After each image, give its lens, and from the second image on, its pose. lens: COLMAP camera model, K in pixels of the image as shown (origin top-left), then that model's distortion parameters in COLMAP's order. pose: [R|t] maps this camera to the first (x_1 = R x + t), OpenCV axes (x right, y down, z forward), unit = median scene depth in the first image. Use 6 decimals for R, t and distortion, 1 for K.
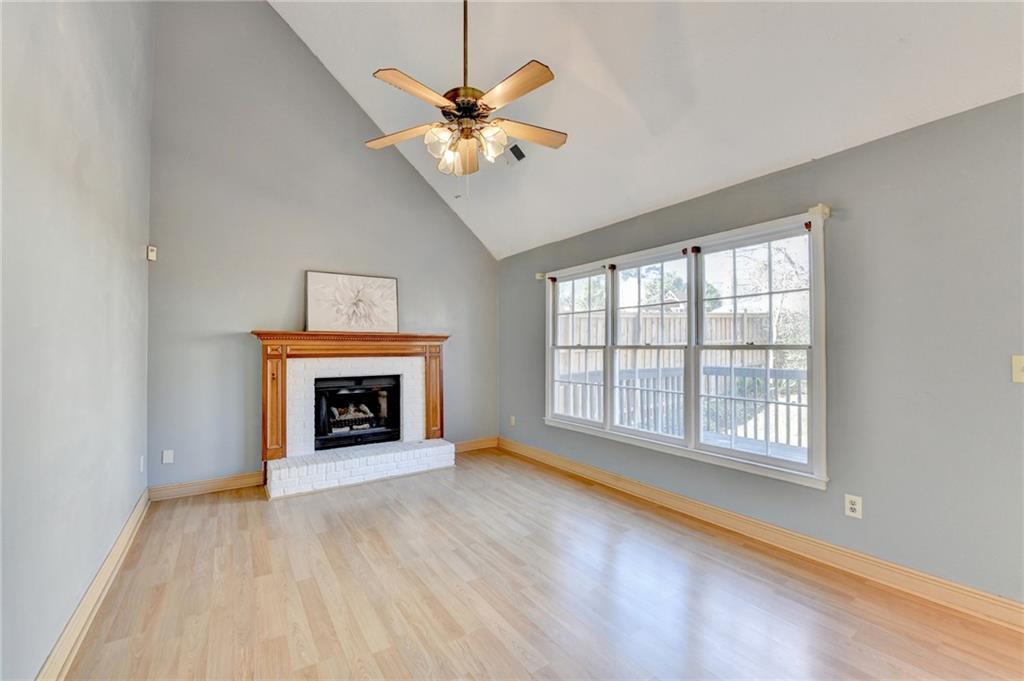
lens RADIAL K [[420.6, 0, 500.2], [0, 420.6, 347.2], [0, 0, 1]] dist [-0.015833, -0.002644]
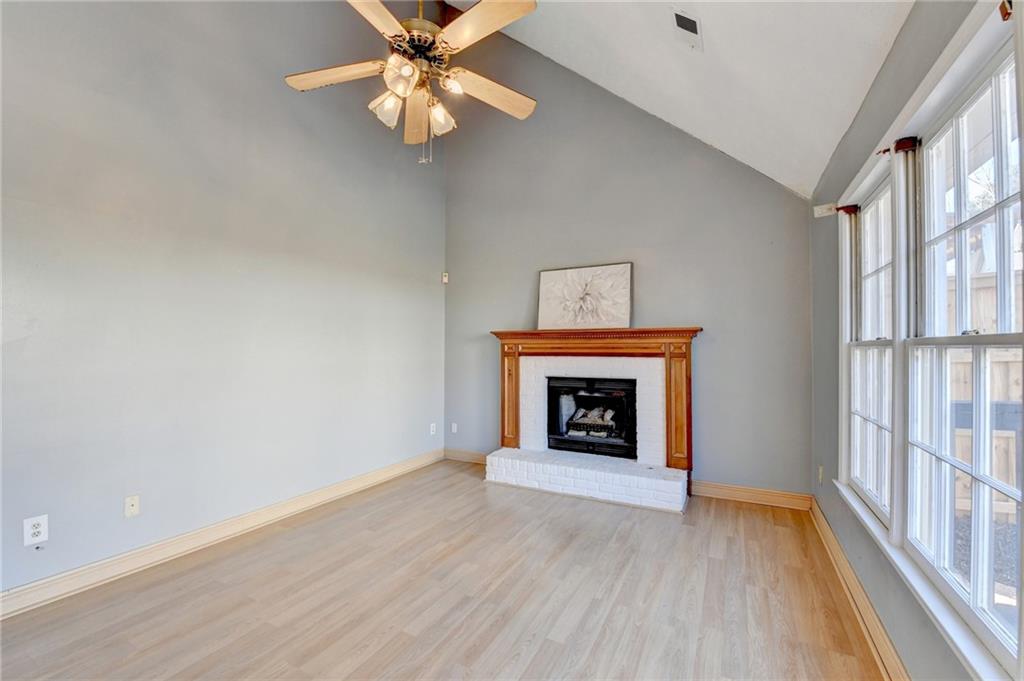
lens RADIAL K [[420.6, 0, 502.8], [0, 420.6, 346.5], [0, 0, 1]] dist [-0.015833, -0.002644]
pose [[0.462879, -0.002101, -0.886419, 0.452972], [0.002149, 0.999997, -0.001248, 0.002825], [0.886419, -0.001328, 0.462882, 0.489677]]
